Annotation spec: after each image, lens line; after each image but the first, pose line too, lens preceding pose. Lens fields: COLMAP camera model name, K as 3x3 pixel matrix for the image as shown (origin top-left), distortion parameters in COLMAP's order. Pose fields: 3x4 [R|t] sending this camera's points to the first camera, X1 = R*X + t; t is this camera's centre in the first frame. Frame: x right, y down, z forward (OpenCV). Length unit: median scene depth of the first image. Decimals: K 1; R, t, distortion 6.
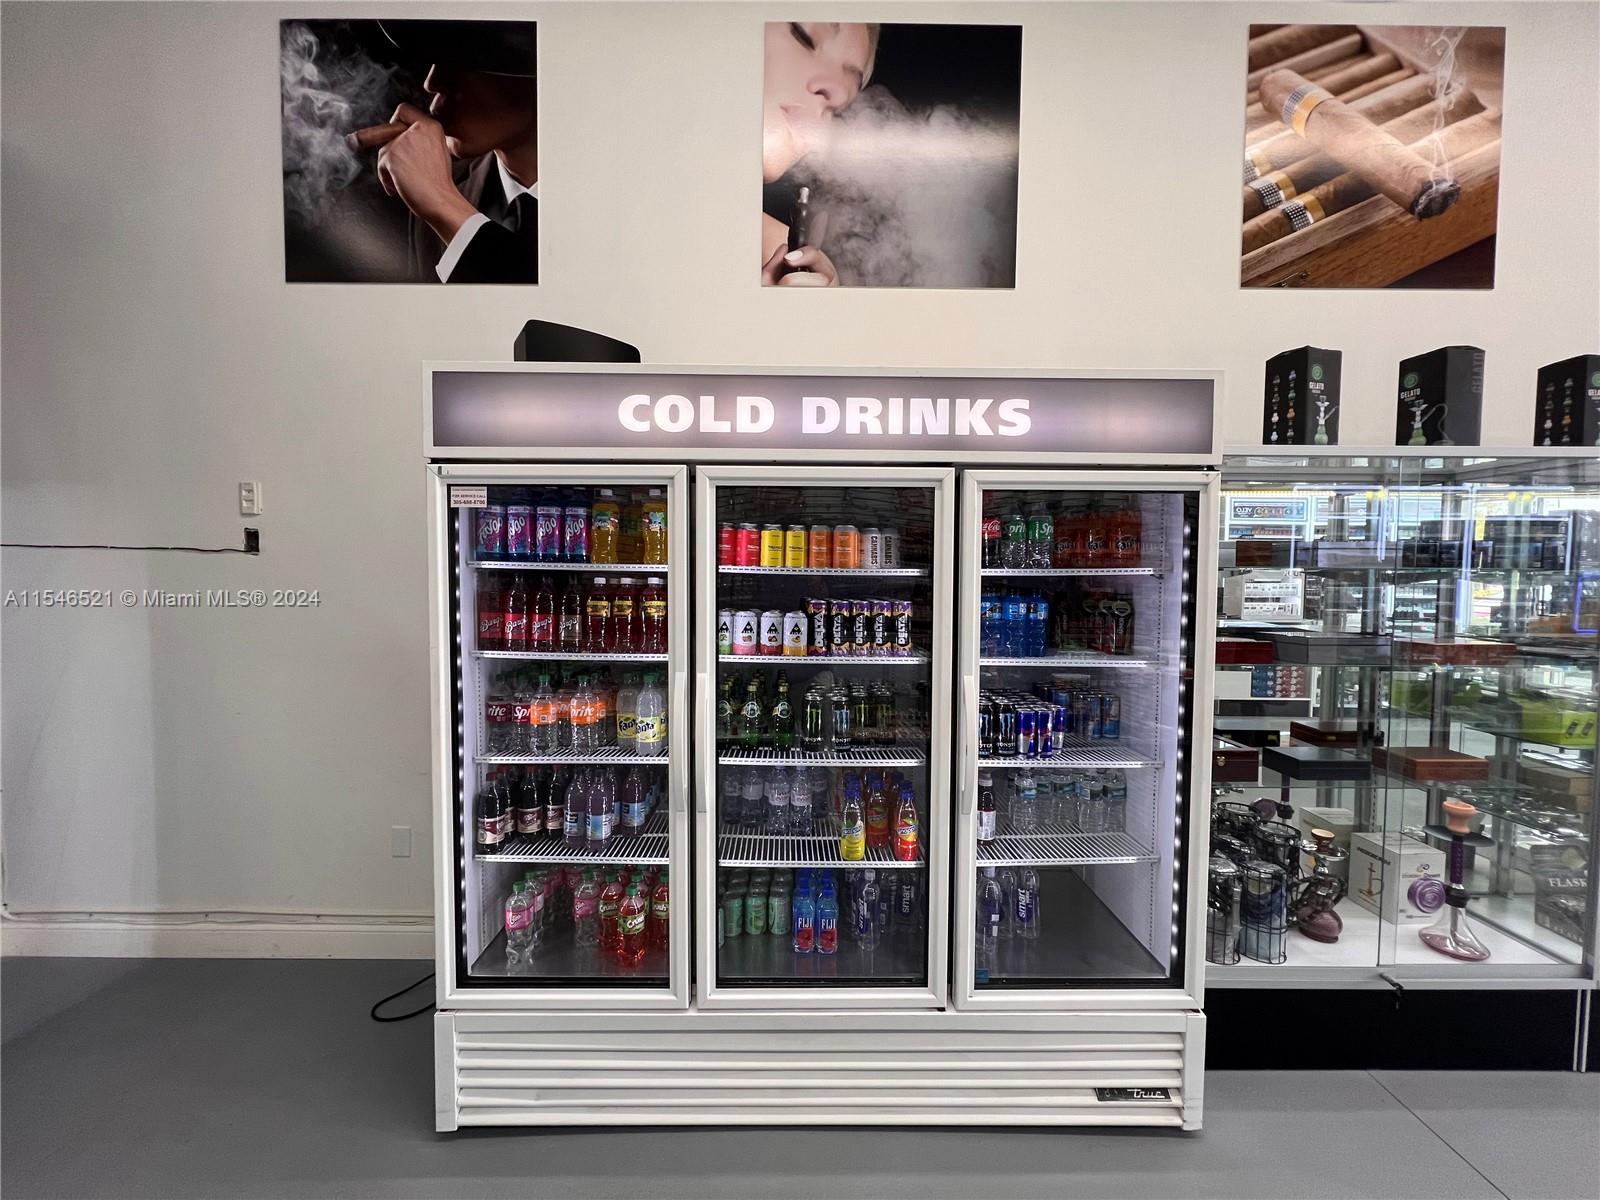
lens RADIAL K [[639.7, 0, 799.9], [0, 639.7, 599.3], [0, 0, 1]] dist [-0.002281, 0.000921]
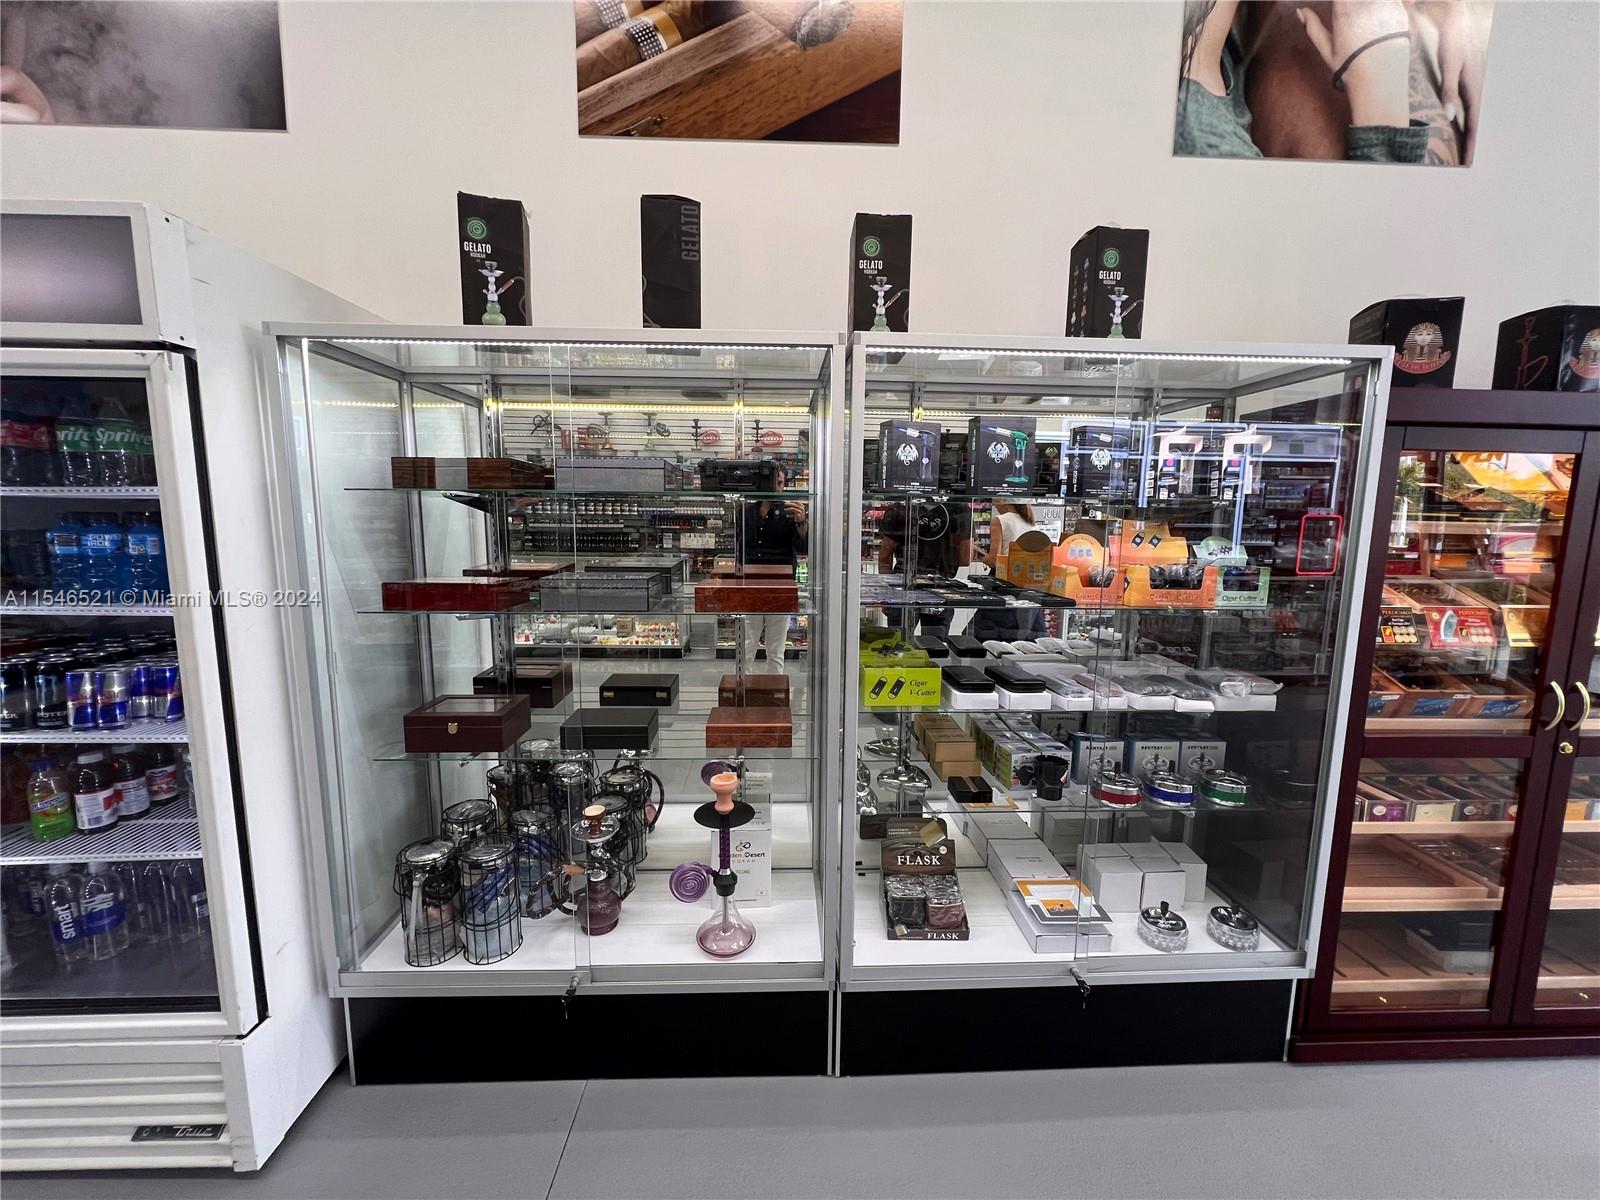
lens RADIAL K [[639.7, 0, 799.3], [0, 639.7, 596.7], [0, 0, 1]] dist [-0.002281, 0.000921]
pose [[0.999557, -0.000051, 0.029746, 0.940339], [-0.002551, 0.996168, 0.087423, 0.009576], [-0.029637, -0.087460, 0.995727, 0.157327]]
